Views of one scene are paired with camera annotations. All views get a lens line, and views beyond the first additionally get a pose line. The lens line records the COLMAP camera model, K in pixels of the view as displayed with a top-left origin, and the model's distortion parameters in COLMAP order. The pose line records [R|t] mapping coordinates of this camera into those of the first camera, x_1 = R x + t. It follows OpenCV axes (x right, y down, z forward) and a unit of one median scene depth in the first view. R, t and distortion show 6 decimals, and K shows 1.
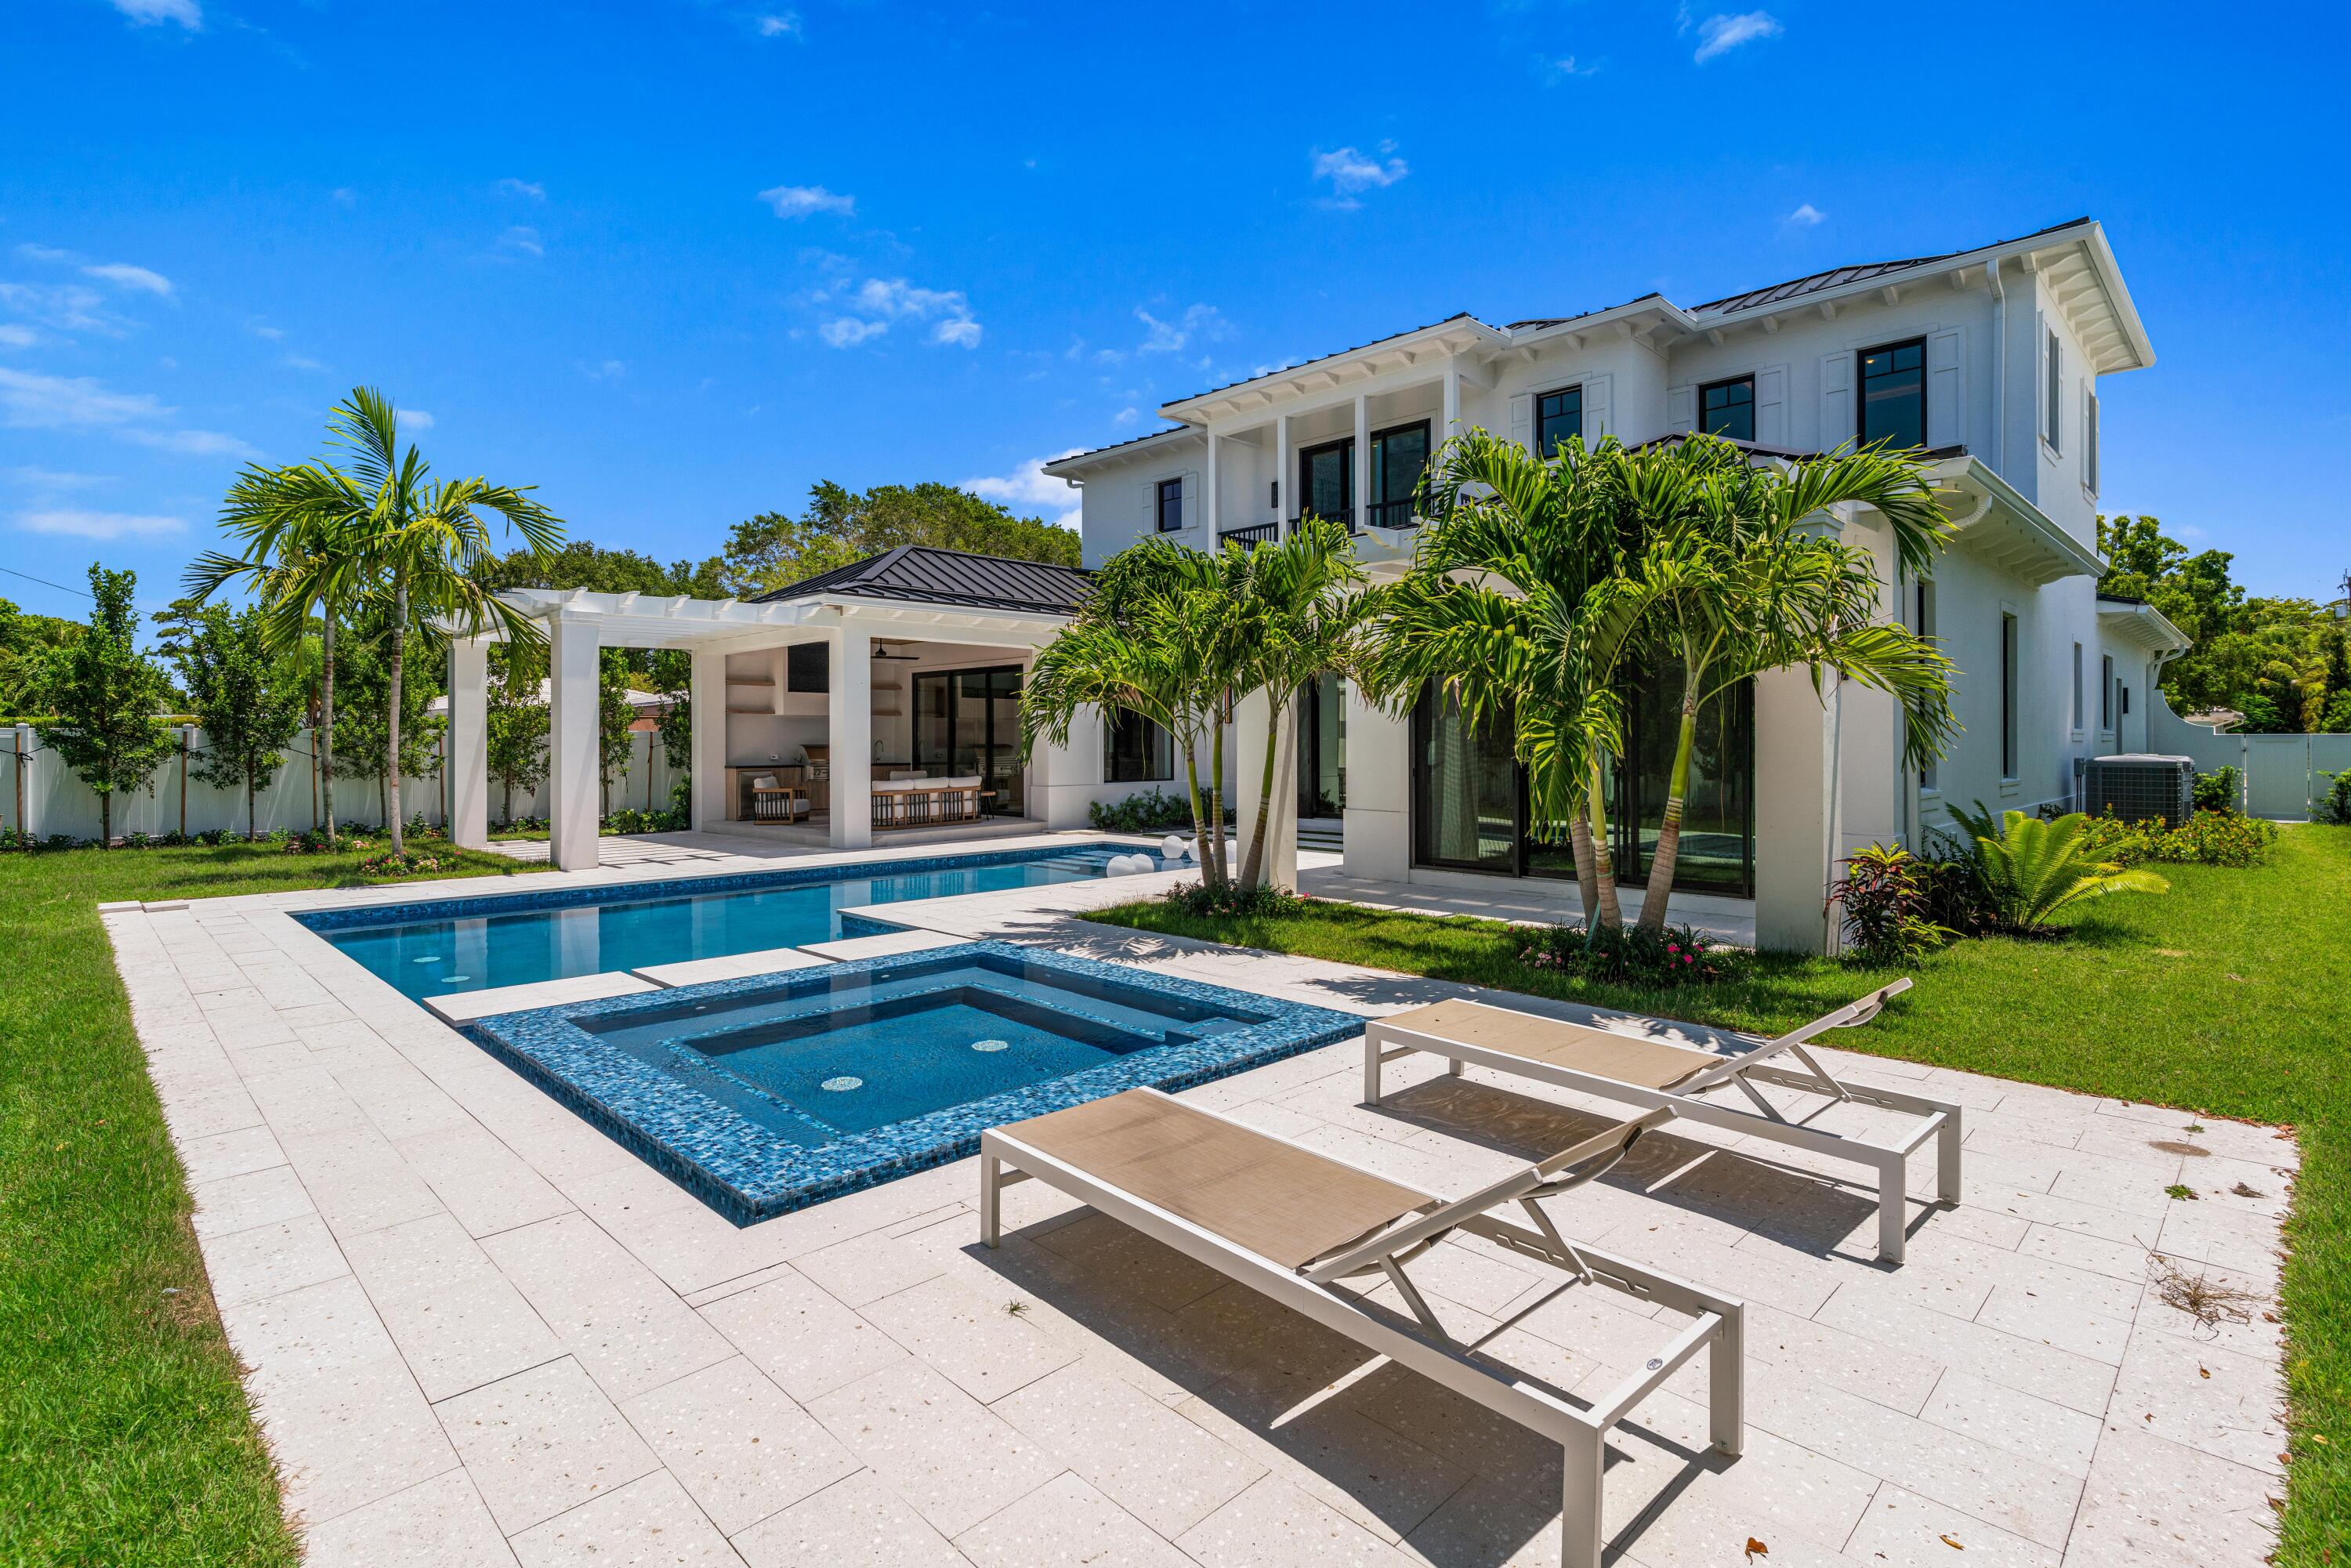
lens RADIAL K [[1129.2, 0, 1129.4], [0, 1129.2, 739.2], [0, 0, 1]] dist [0.000947, -0.000299]
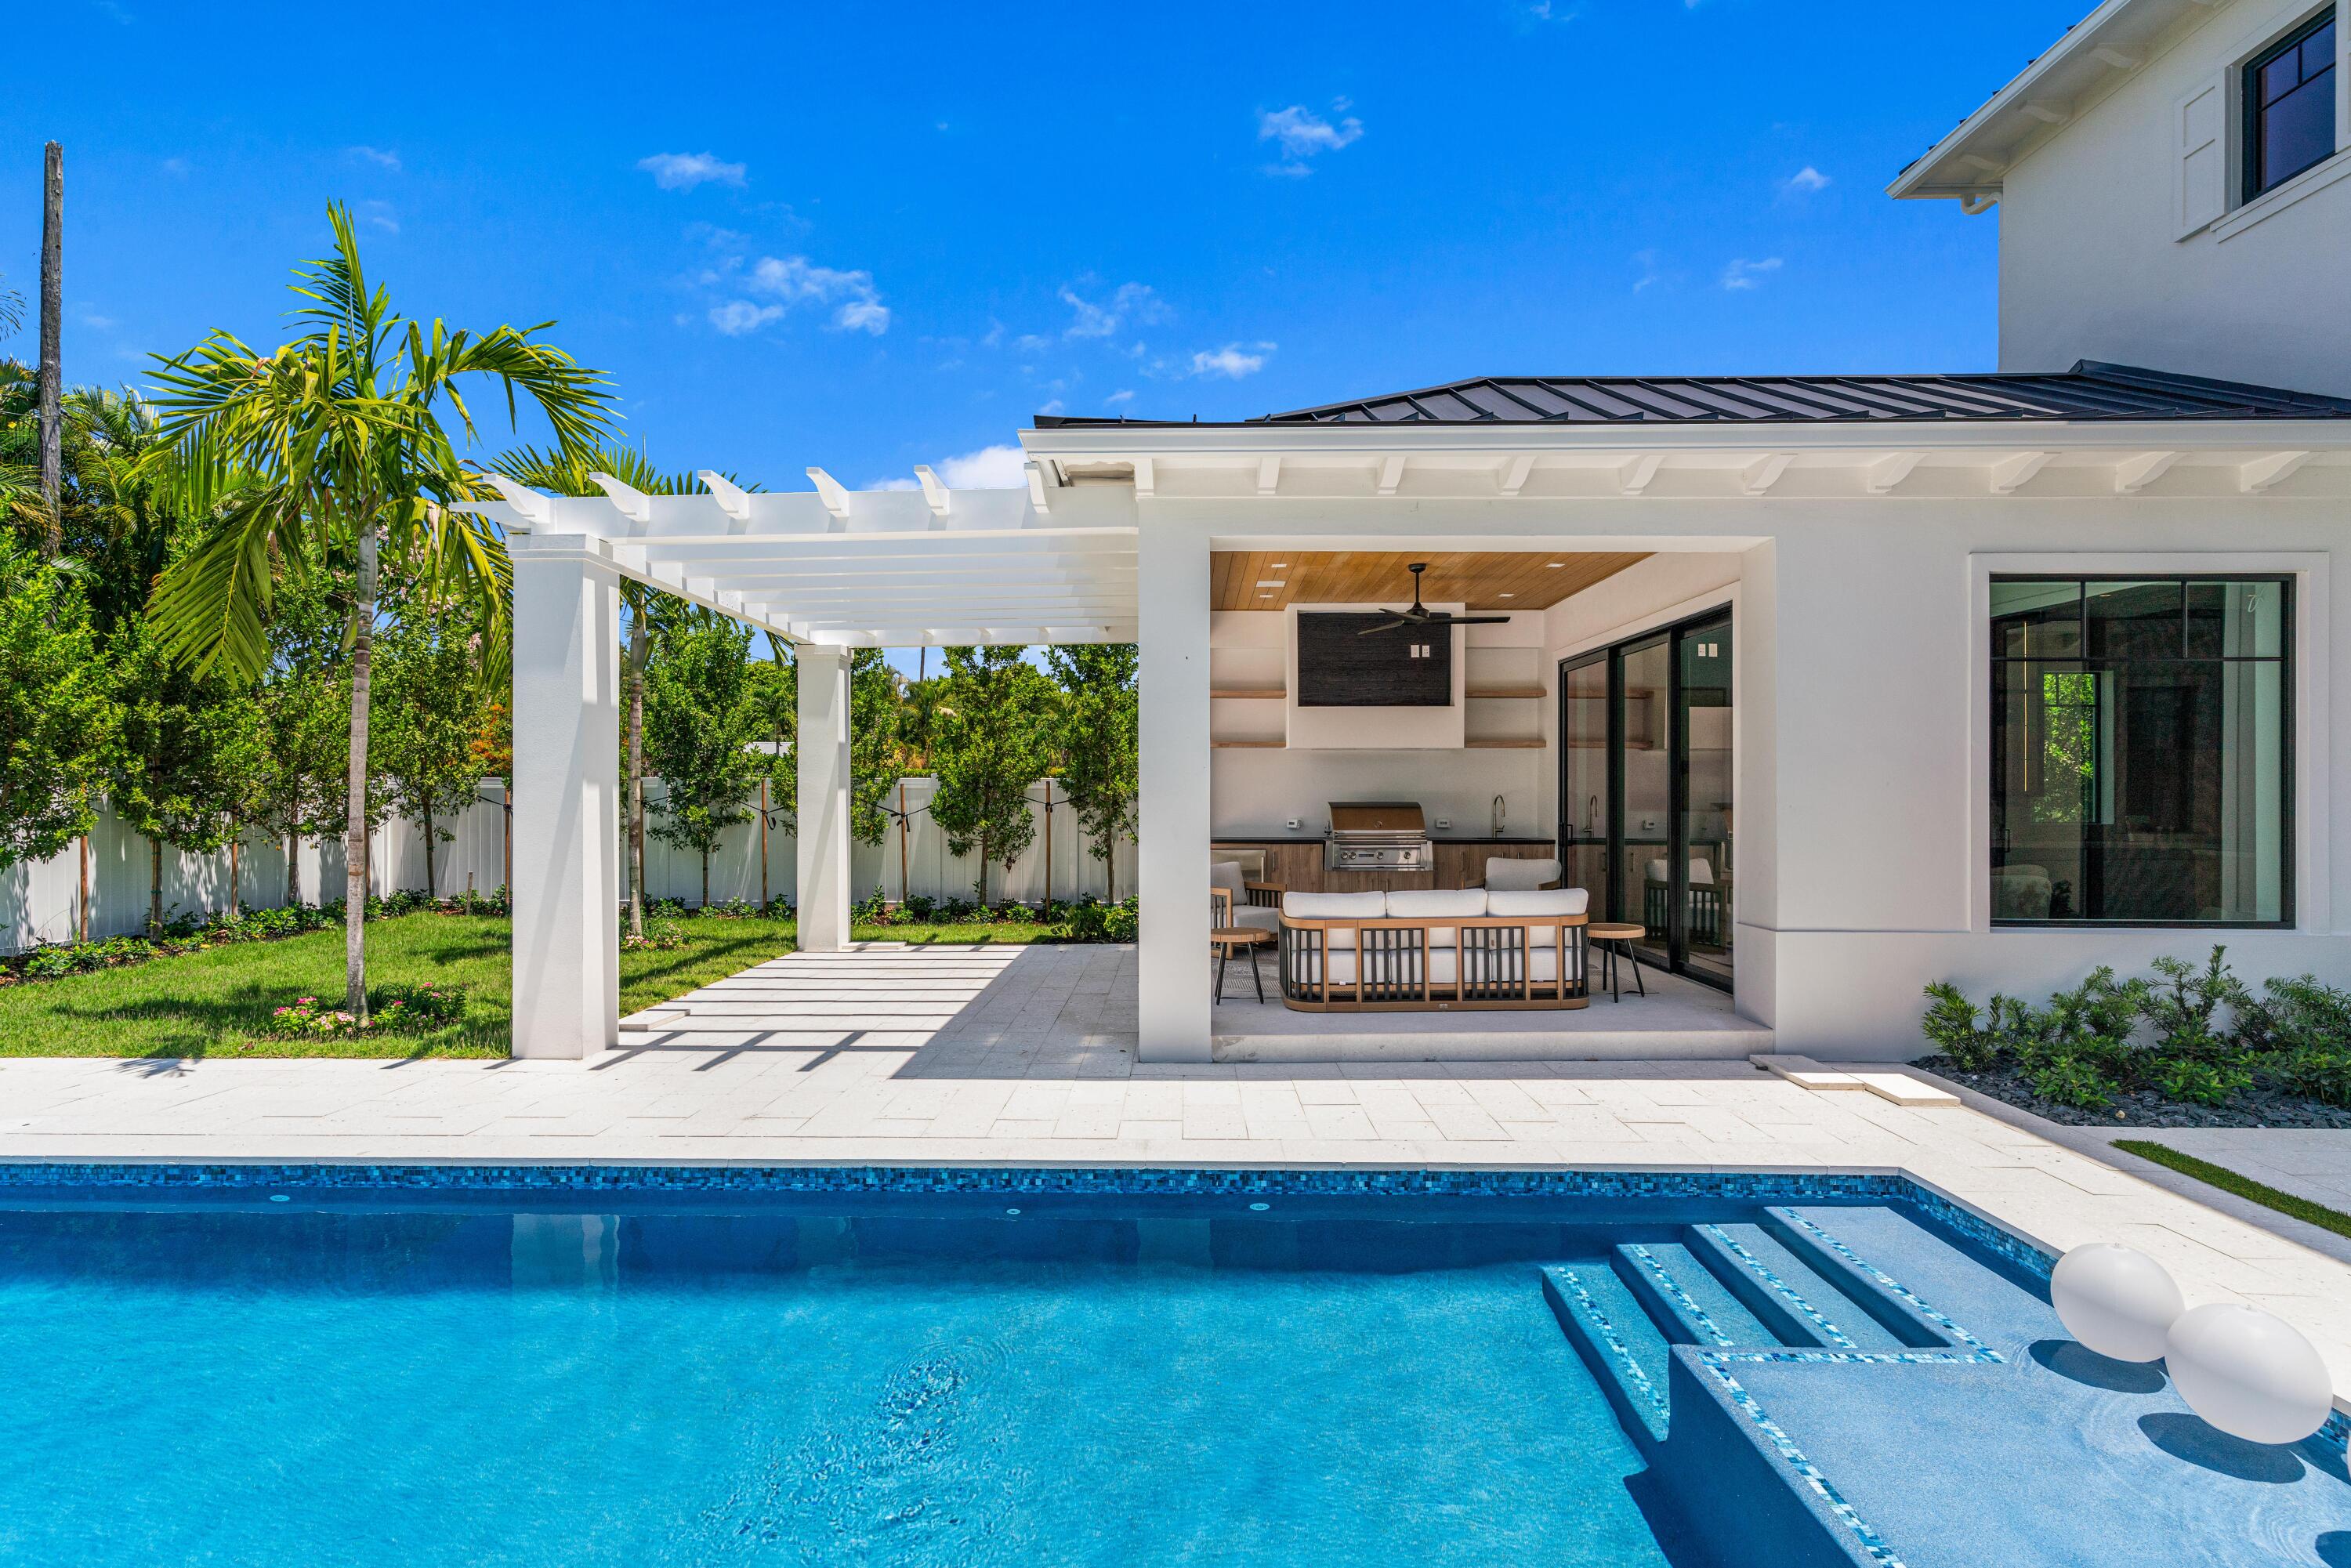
lens RADIAL K [[1129.2, 0, 1136.7], [0, 1129.2, 790.2], [0, 0, 1]] dist [0.000947, -0.000299]
pose [[0.713007, 0.002573, -0.701152, 0.033352], [-0.001194, 0.999996, 0.002455, -0.002803], [0.701155, -0.000914, 0.713008, 0.617526]]
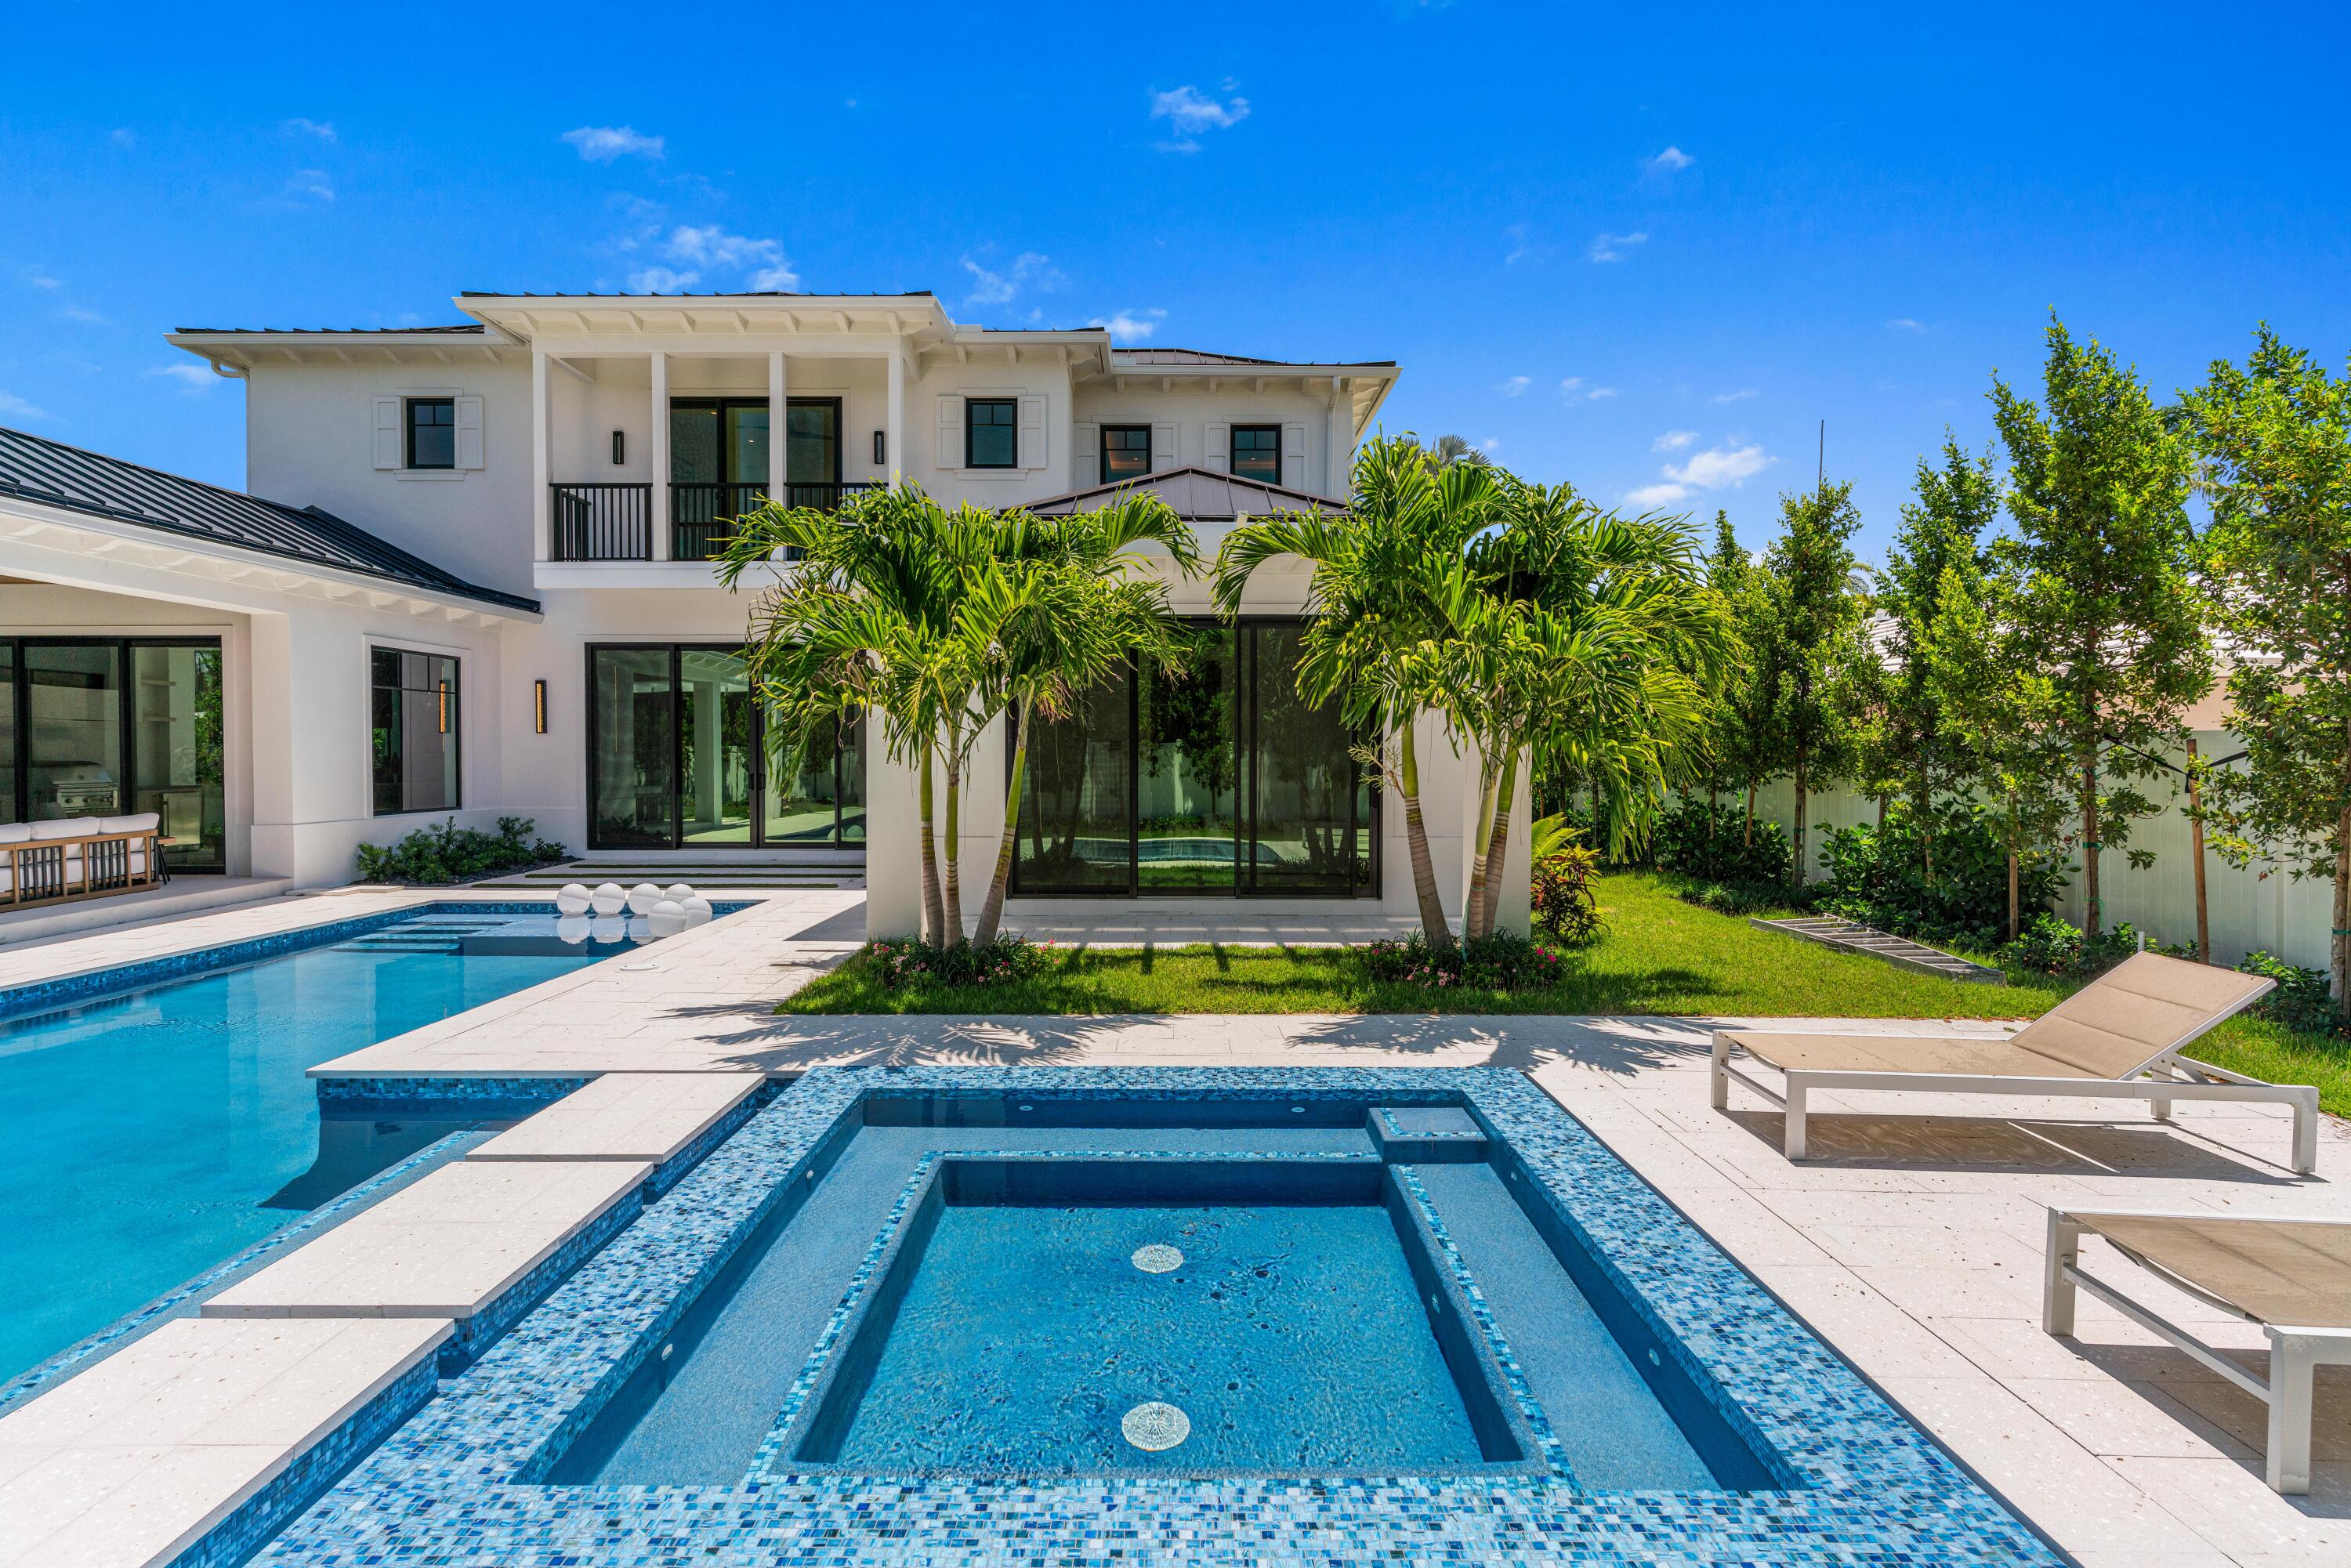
lens RADIAL K [[1129.2, 0, 1158.9], [0, 1129.2, 774.9], [0, 0, 1]] dist [0.000947, -0.000299]
pose [[0.696799, -0.011888, 0.717168, -0.195576], [-0.002860, 0.999809, 0.019351, -0.001725], [-0.717261, -0.015534, 0.696632, 0.178861]]
